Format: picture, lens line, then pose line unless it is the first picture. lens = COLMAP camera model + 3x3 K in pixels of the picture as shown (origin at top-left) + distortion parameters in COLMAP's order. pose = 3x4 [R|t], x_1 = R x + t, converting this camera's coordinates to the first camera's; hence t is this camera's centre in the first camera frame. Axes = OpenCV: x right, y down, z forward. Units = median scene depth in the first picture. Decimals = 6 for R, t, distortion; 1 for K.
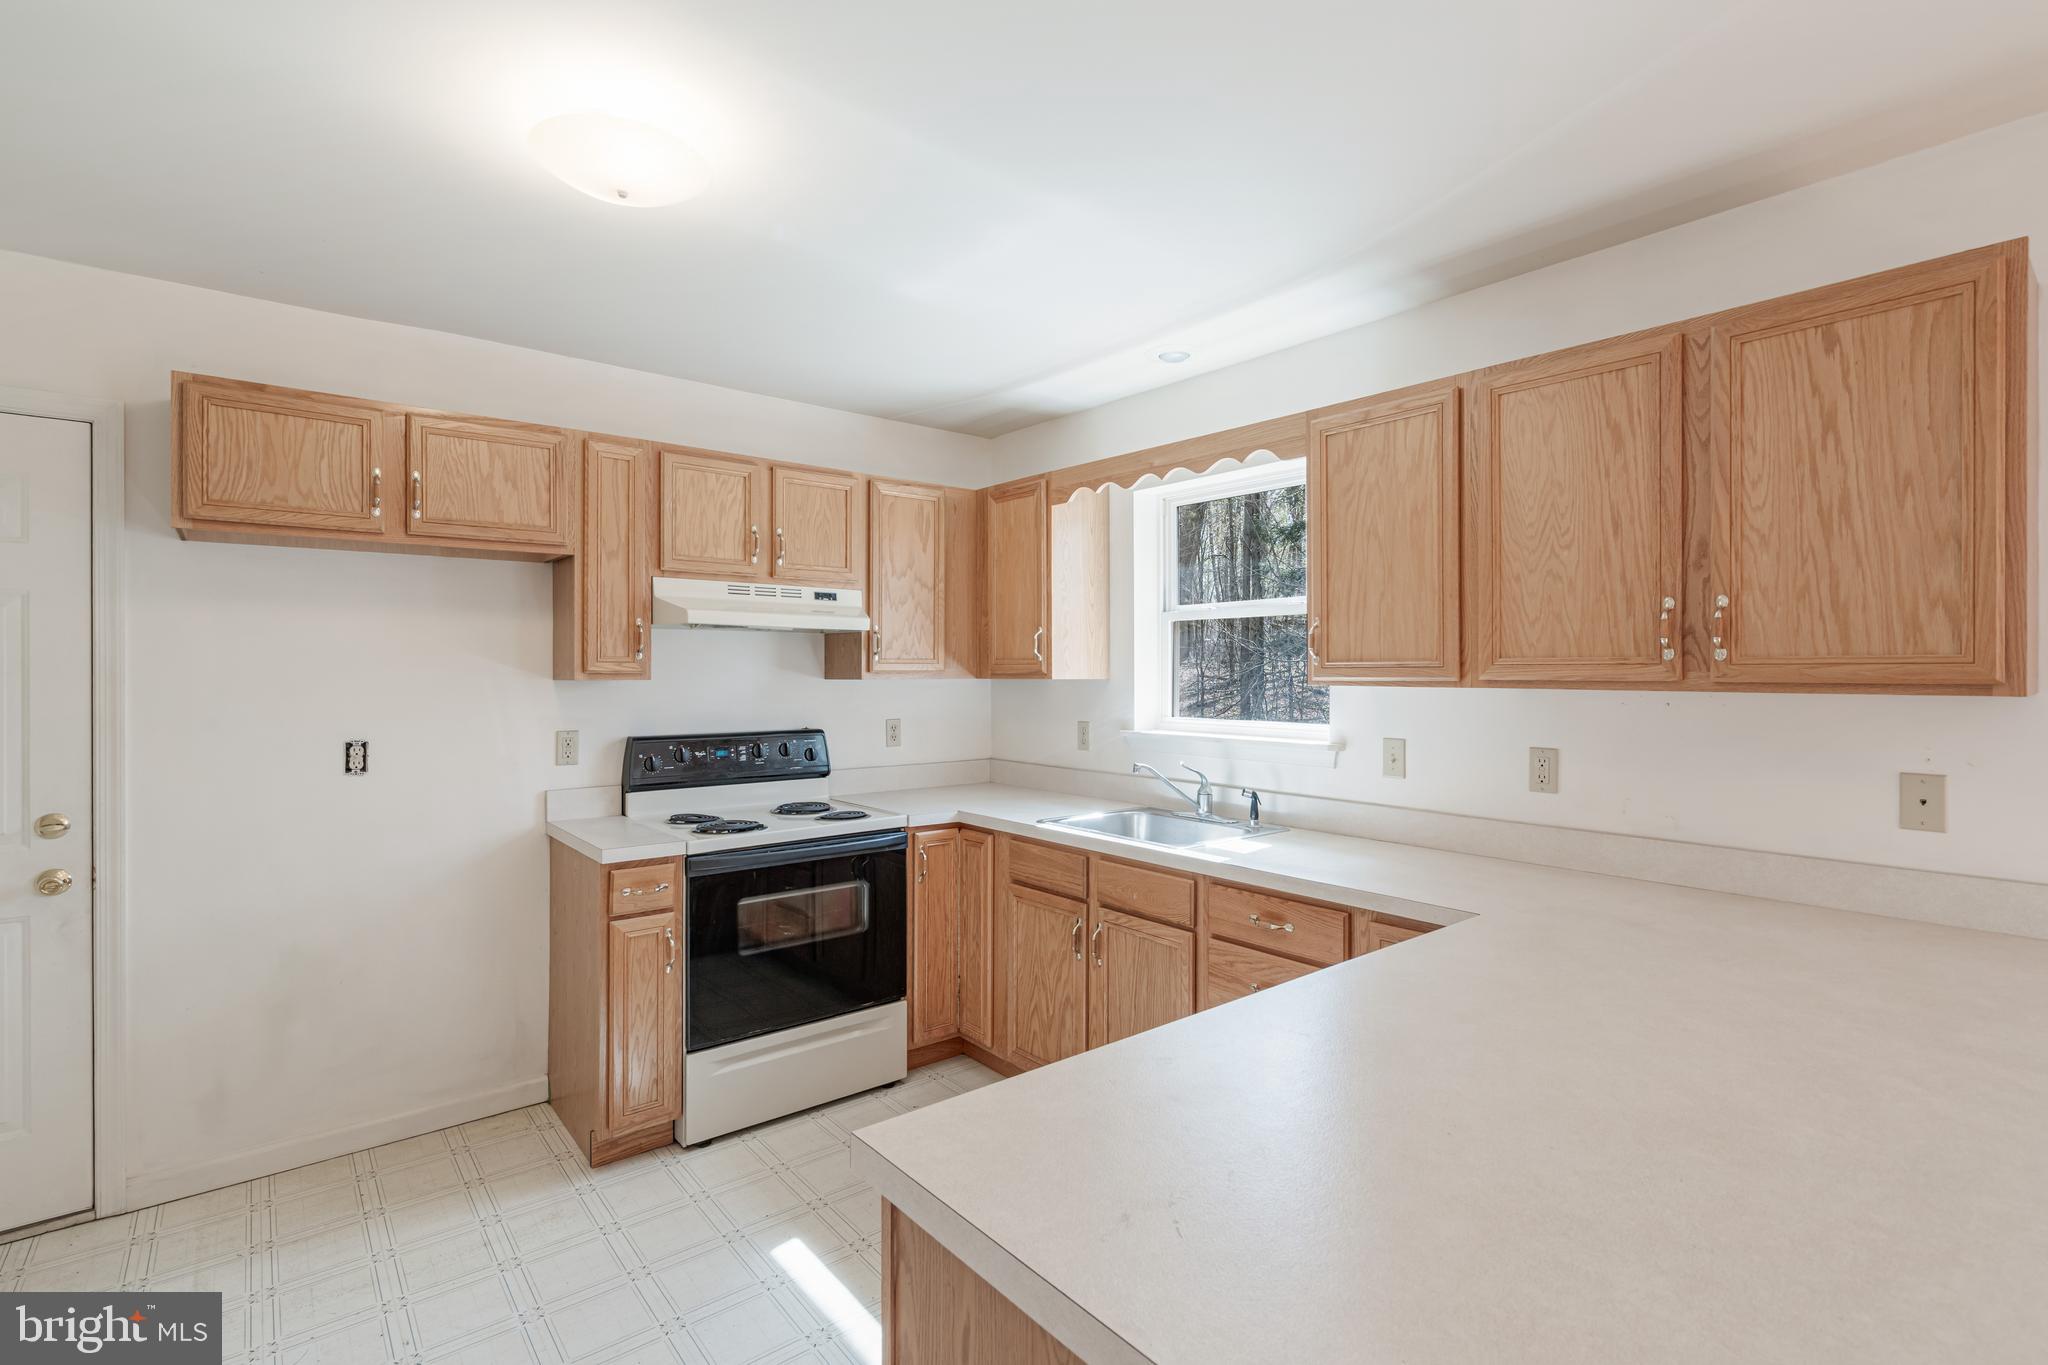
lens RADIAL K [[955.6, 0, 1007.6], [0, 955.6, 663.0], [0, 0, 1]] dist [-0.008150, 0.004522]
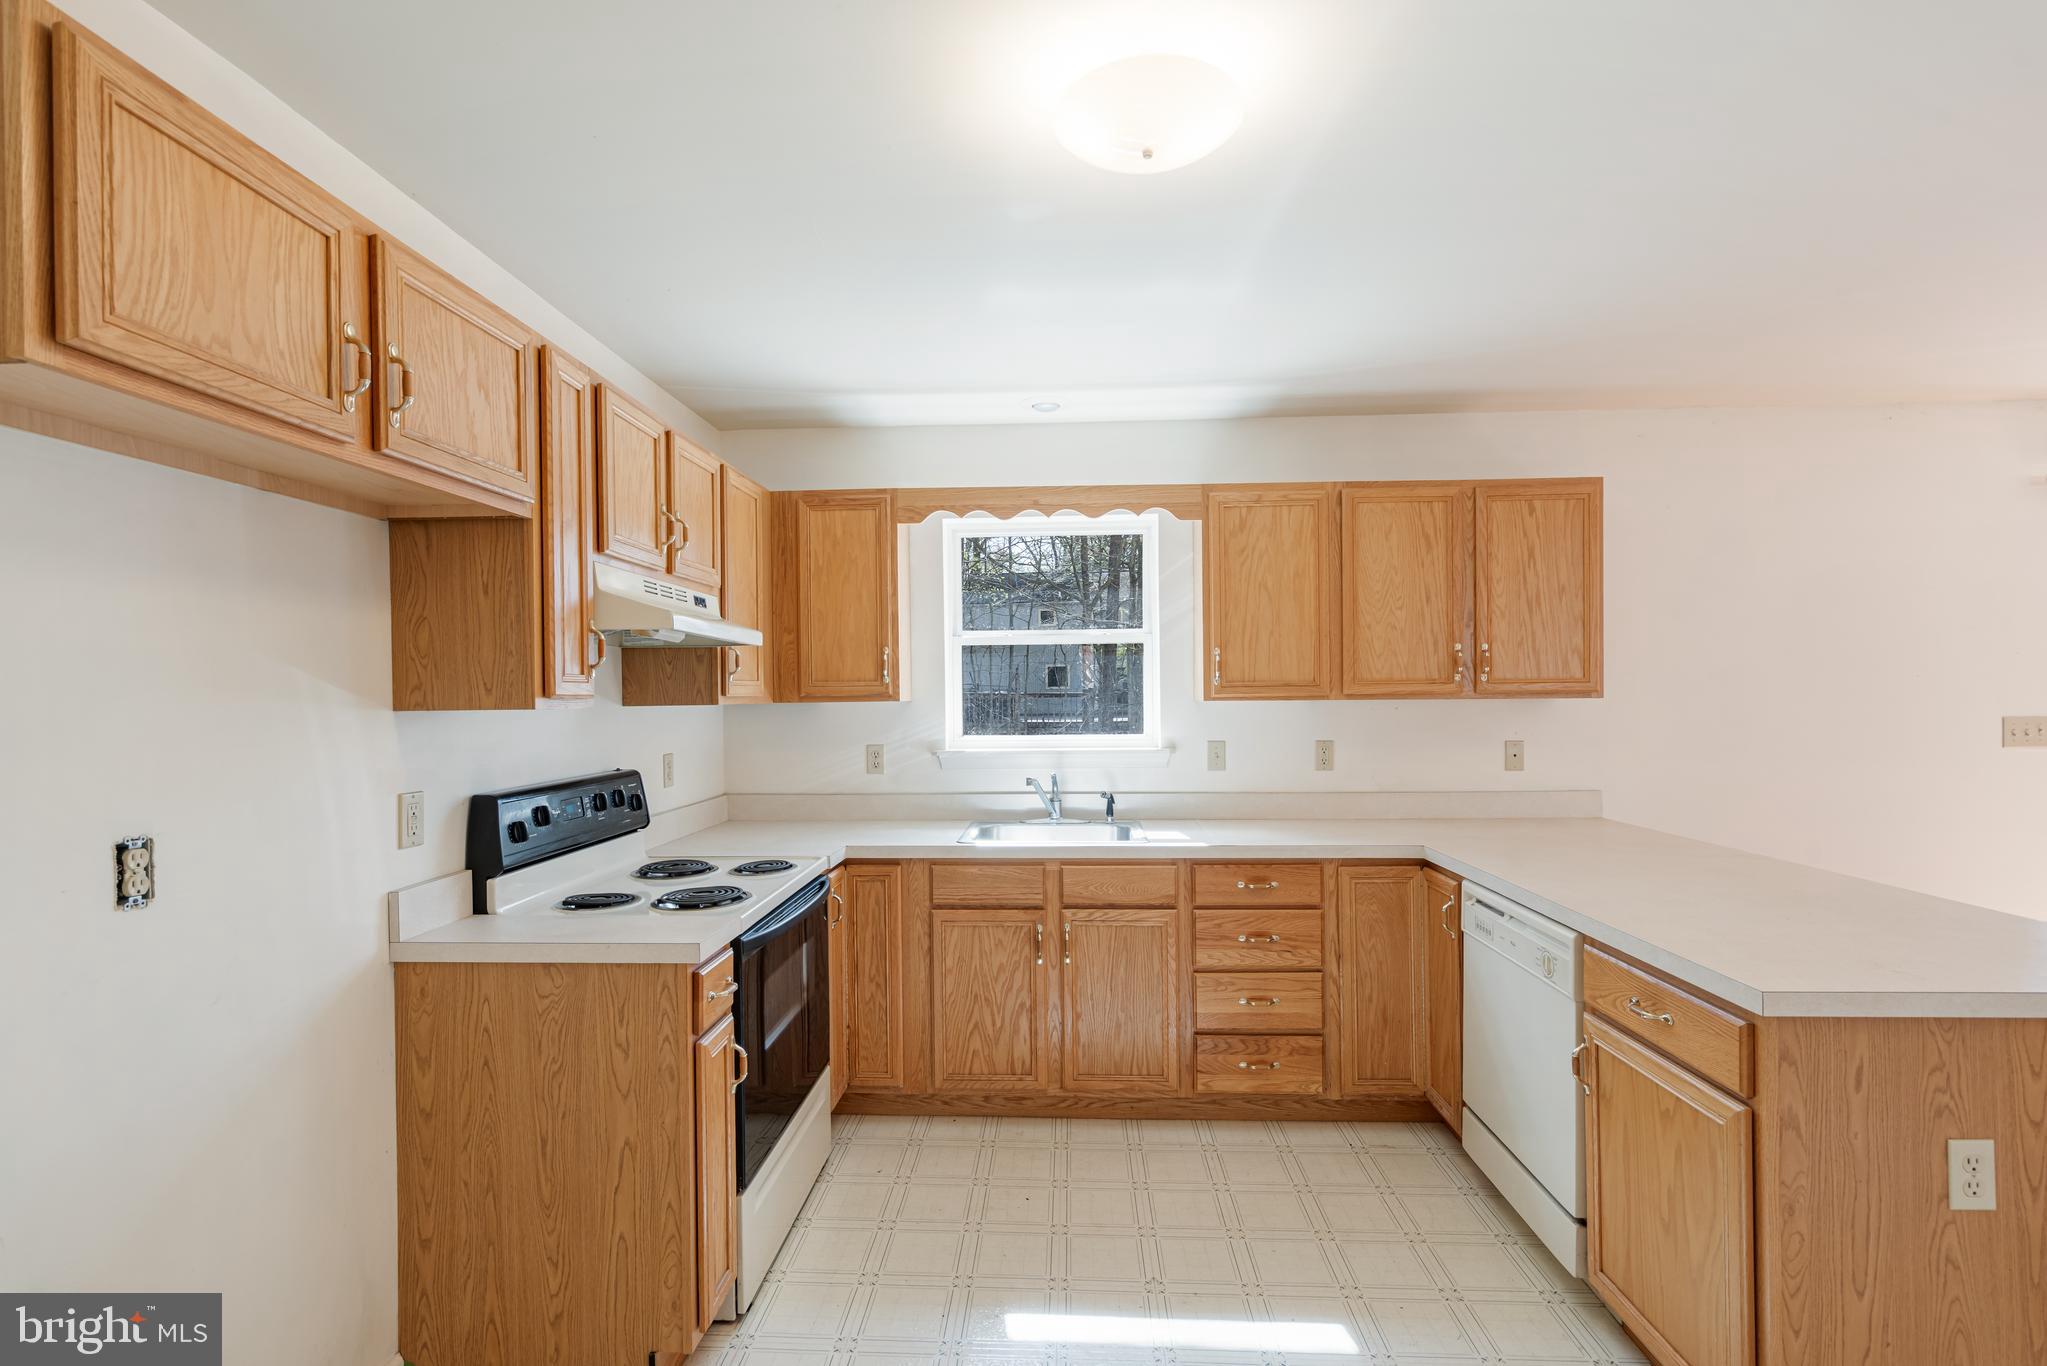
lens RADIAL K [[955.1, 0, 1018.7], [0, 955.1, 690.5], [0, 0, 1]] dist [-0.008150, 0.004522]
pose [[0.661705, -0.004517, 0.749751, -0.754177], [0.003806, 0.999989, 0.002665, 0.004907], [-0.749755, 0.001090, 0.661715, 0.326515]]
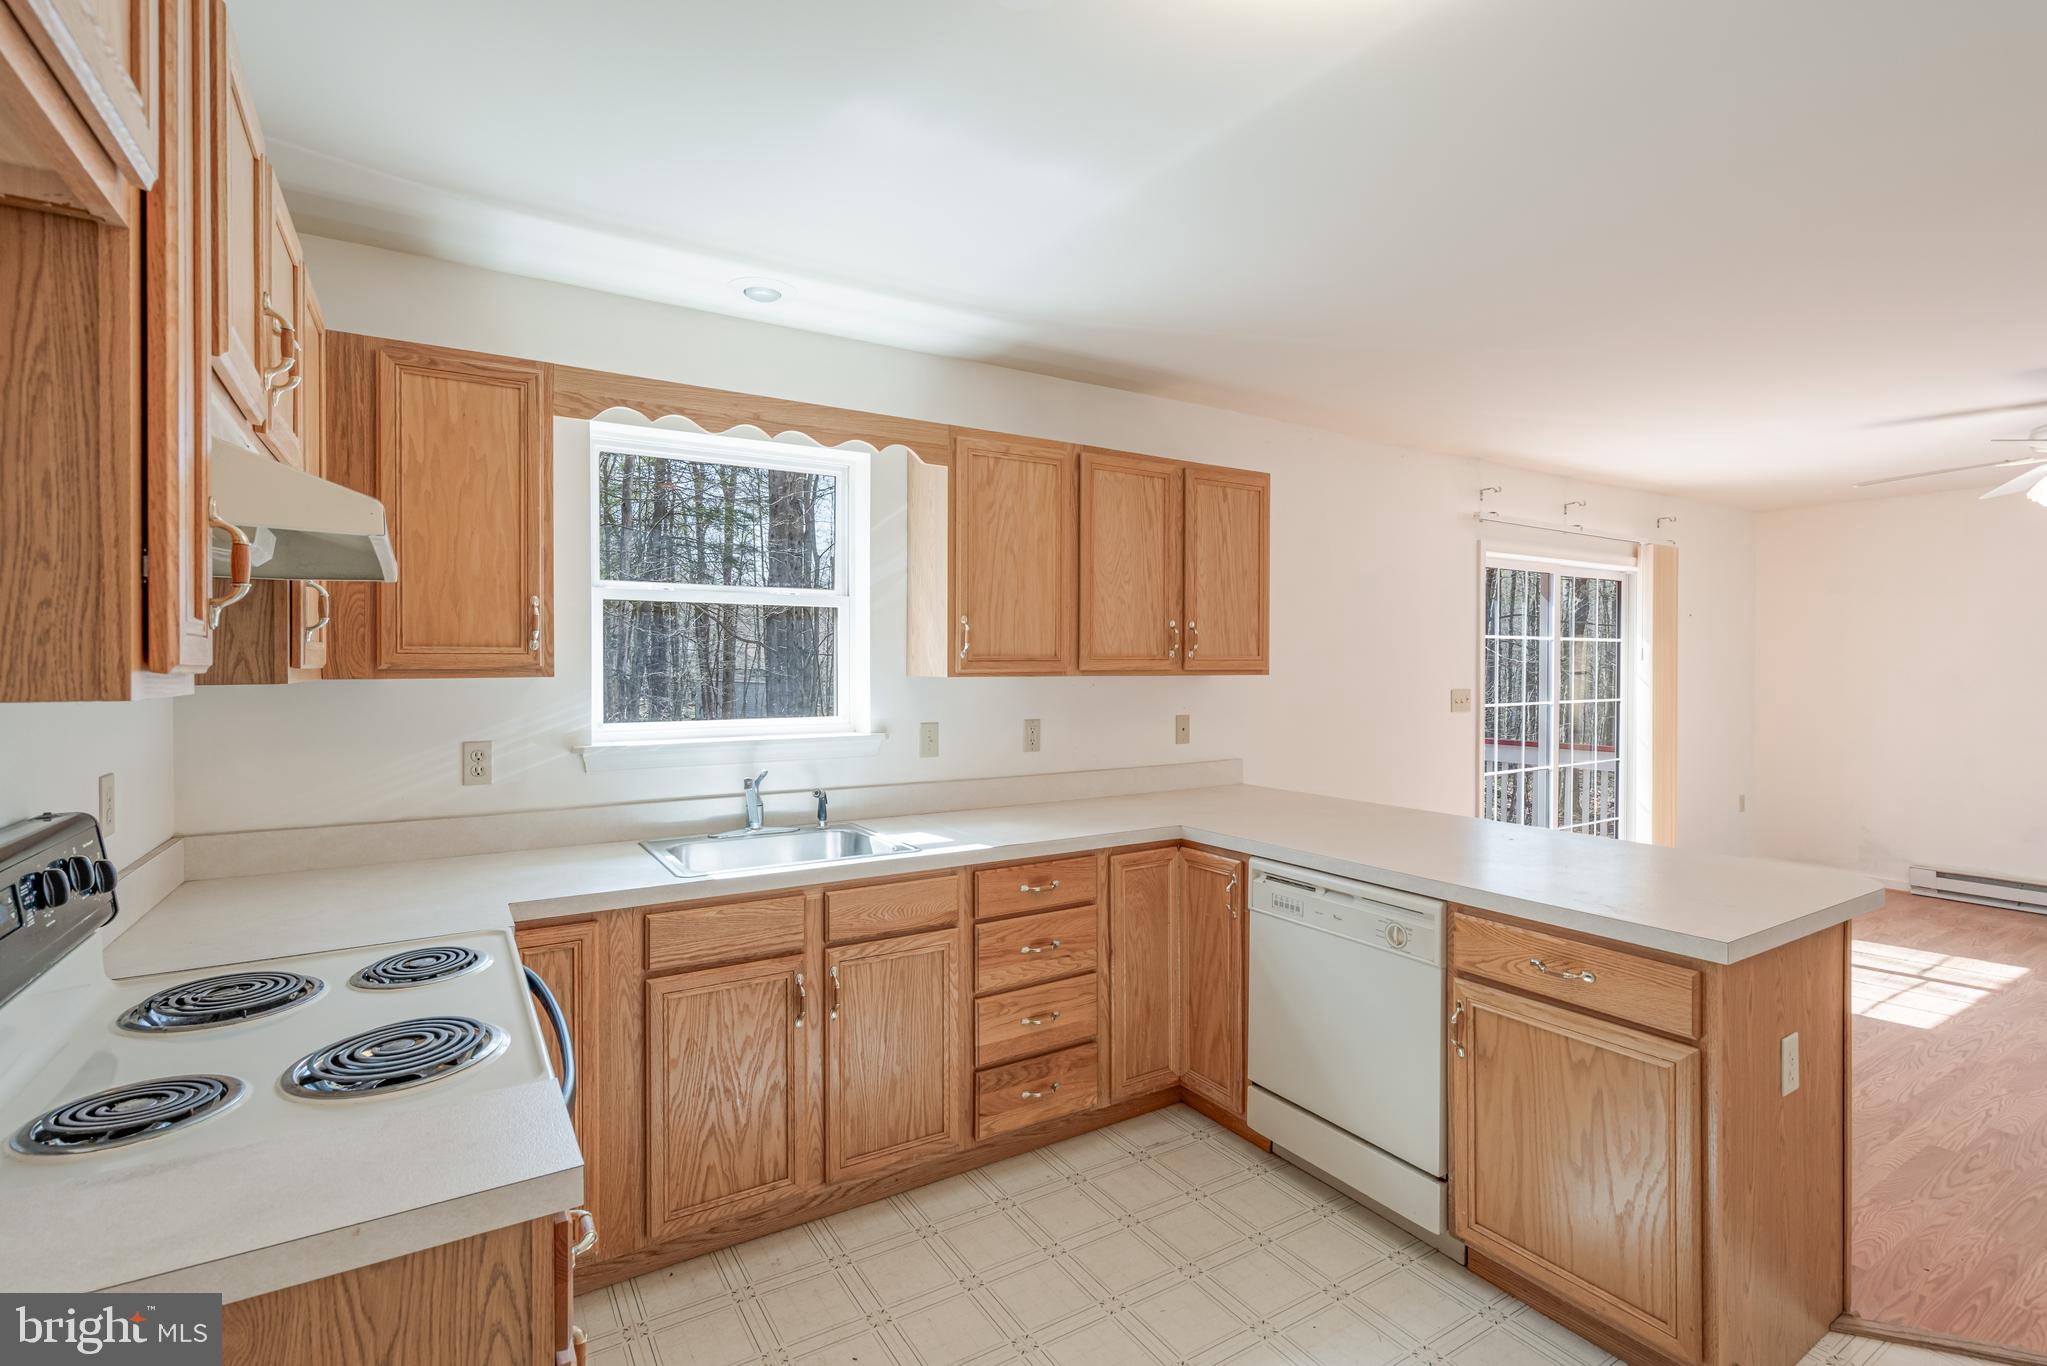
lens RADIAL K [[955.1, 0, 1019.6], [0, 955.1, 661.2], [0, 0, 1]] dist [-0.008150, 0.004522]
pose [[0.114922, 0.002408, 0.993372, -0.715913], [-0.007138, 0.999973, -0.001598, 0.006023], [-0.993349, -0.006907, 0.114936, 0.749782]]
